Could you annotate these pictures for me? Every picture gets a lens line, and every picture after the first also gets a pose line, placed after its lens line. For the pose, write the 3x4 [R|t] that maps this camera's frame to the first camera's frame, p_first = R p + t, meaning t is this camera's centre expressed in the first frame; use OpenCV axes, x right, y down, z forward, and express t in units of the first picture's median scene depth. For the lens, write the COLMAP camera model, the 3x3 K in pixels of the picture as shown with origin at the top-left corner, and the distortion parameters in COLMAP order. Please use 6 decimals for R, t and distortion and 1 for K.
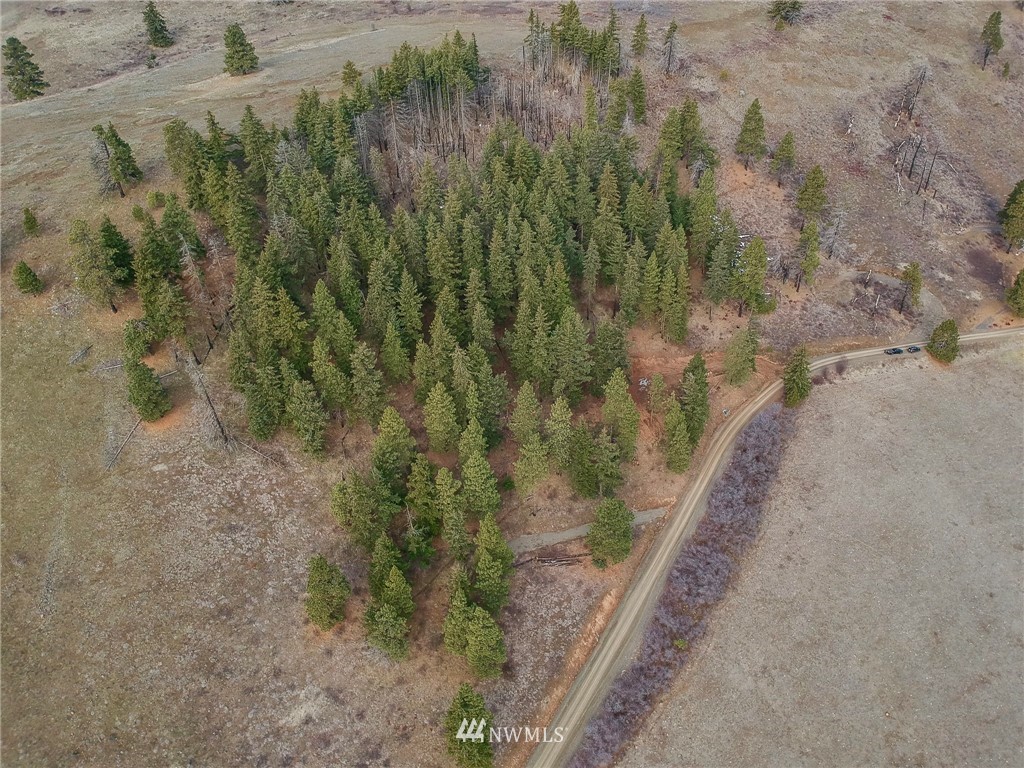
lens RADIAL K [[770.1, 0, 517.3], [0, 770.1, 405.5], [0, 0, 1]] dist [0.087802, -0.159538]
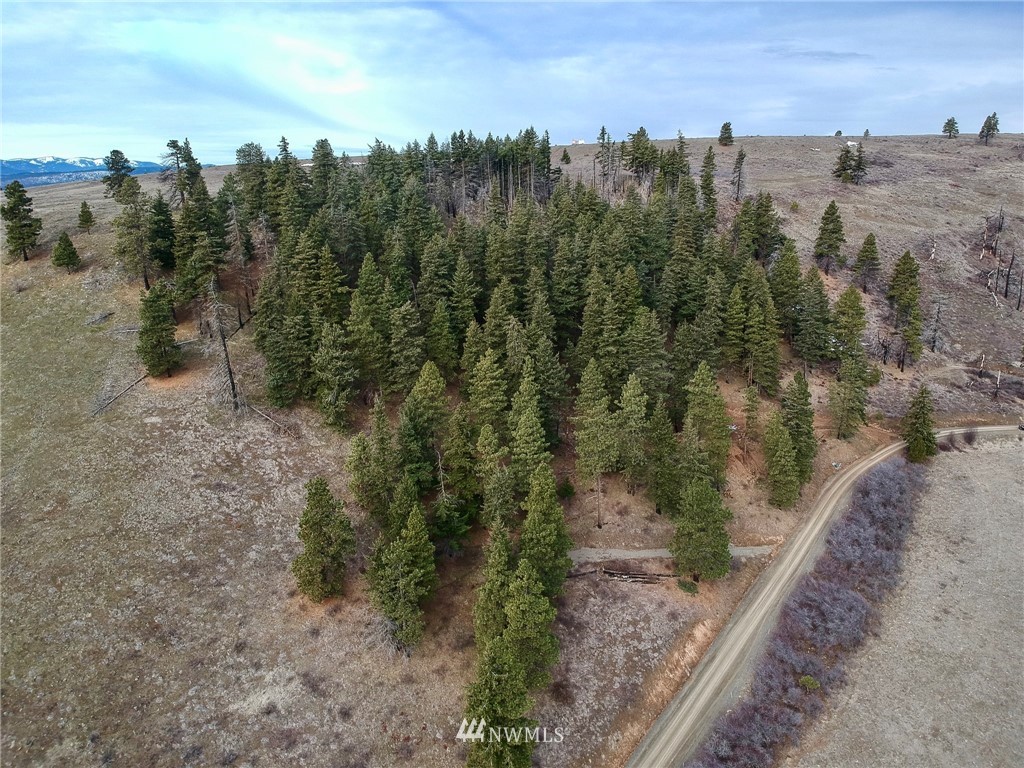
lens RADIAL K [[770.1, 0, 514.8], [0, 770.1, 391.9], [0, 0, 1]] dist [0.087802, -0.159538]
pose [[0.995753, 0.021220, -0.089588, 0.003293], [-0.051656, 0.934251, -0.352856, 0.312740], [0.076210, 0.355985, 0.931379, 0.226916]]
